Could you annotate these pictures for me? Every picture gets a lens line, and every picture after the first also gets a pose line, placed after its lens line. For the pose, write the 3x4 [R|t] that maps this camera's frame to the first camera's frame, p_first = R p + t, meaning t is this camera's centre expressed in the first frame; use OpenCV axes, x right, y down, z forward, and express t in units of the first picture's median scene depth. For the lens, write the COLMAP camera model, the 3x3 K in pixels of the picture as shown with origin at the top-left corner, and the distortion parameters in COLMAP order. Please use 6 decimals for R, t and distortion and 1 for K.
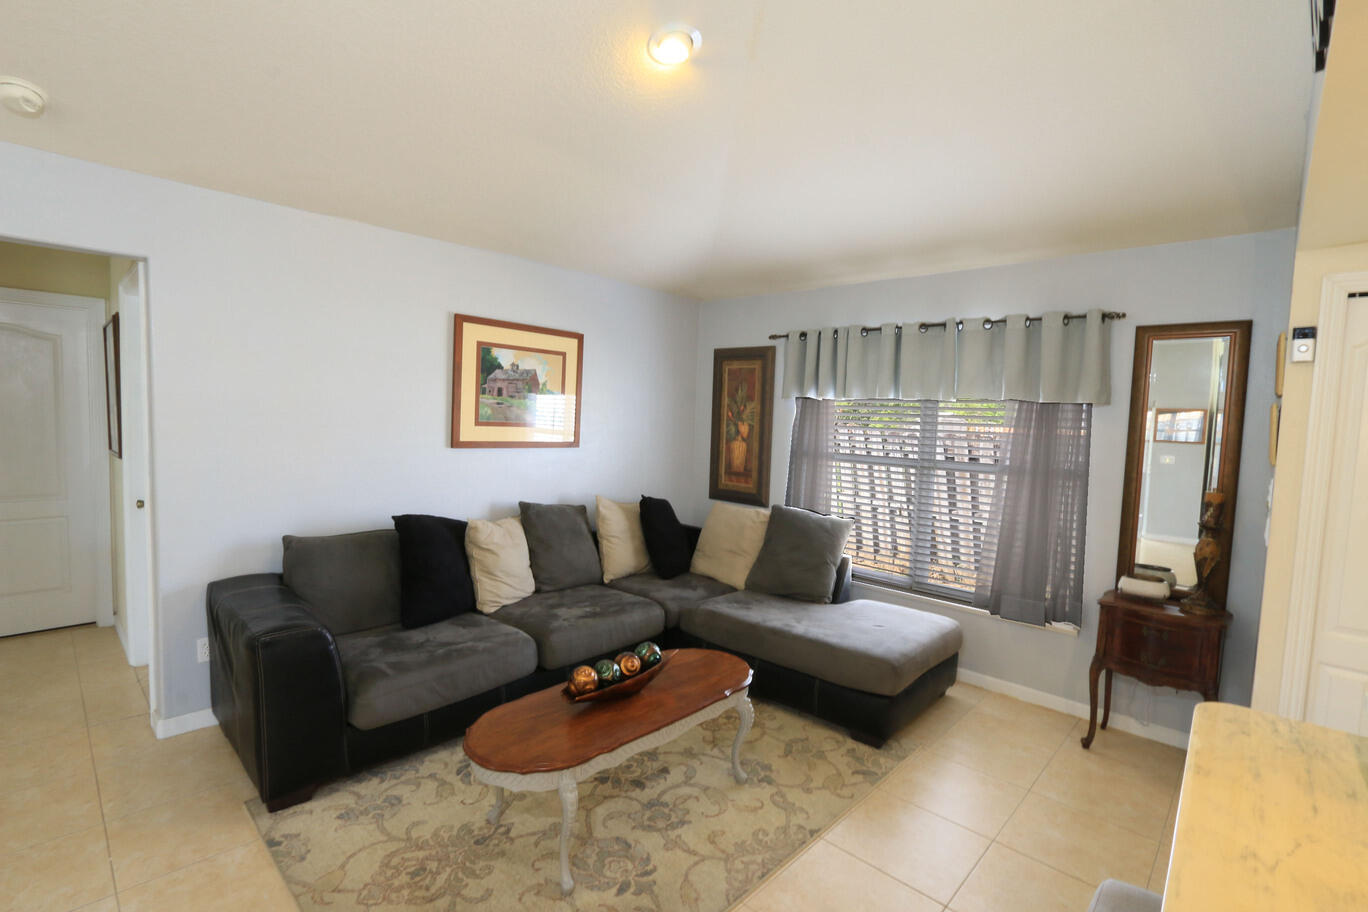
lens RADIAL K [[623.1, 0, 688.3], [0, 623.1, 455.2], [0, 0, 1]] dist [-0.022000, 0.004416]
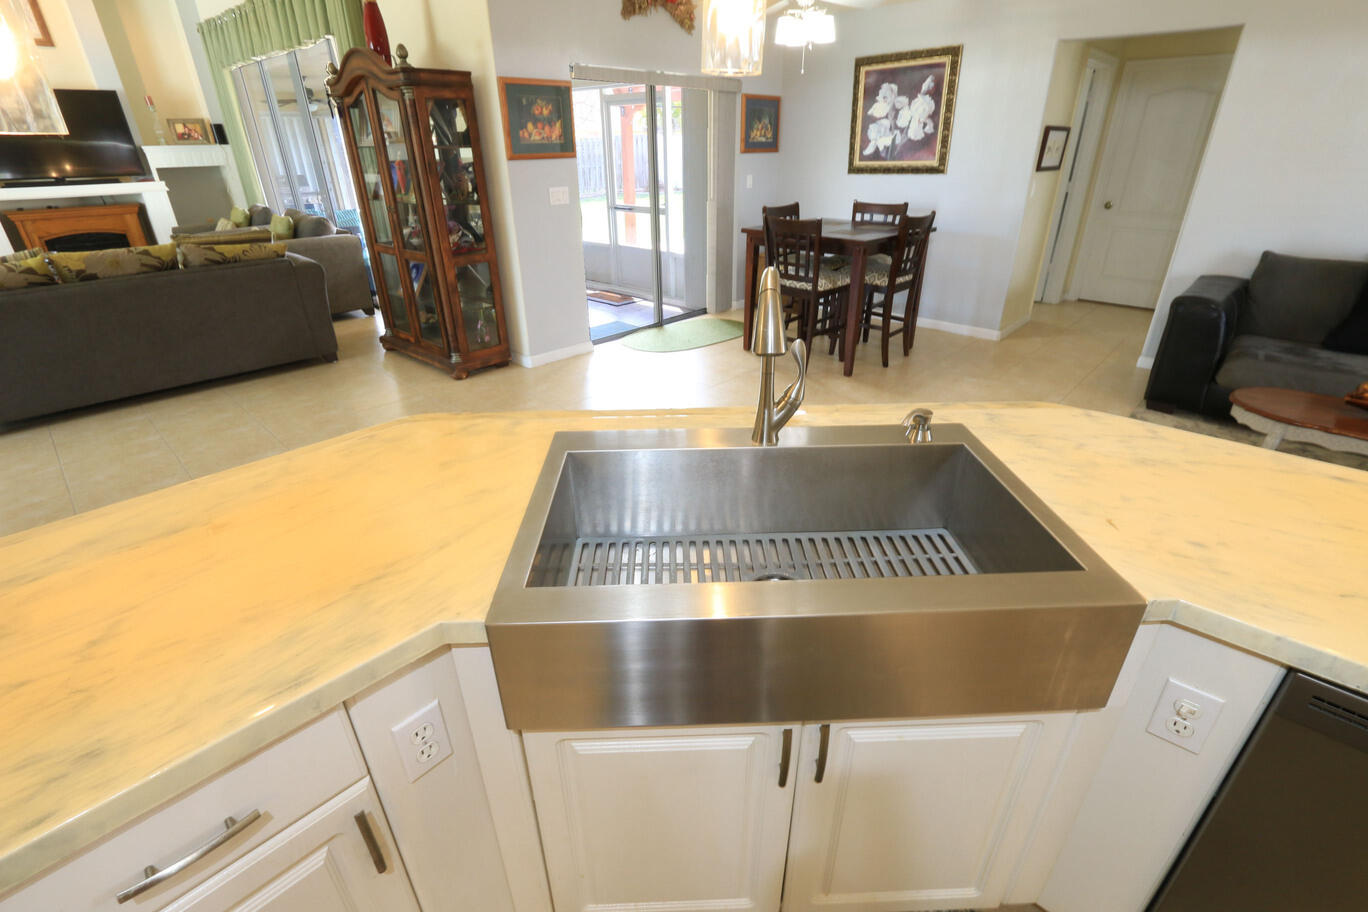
lens RADIAL K [[623.1, 0, 689.3], [0, 623.1, 457.5], [0, 0, 1]] dist [-0.022000, 0.004416]
pose [[0.000892, 0.417910, -0.908488, 0.521332], [-0.052839, 0.907239, 0.417283, 0.040181], [0.998603, 0.047631, 0.022891, -0.161413]]
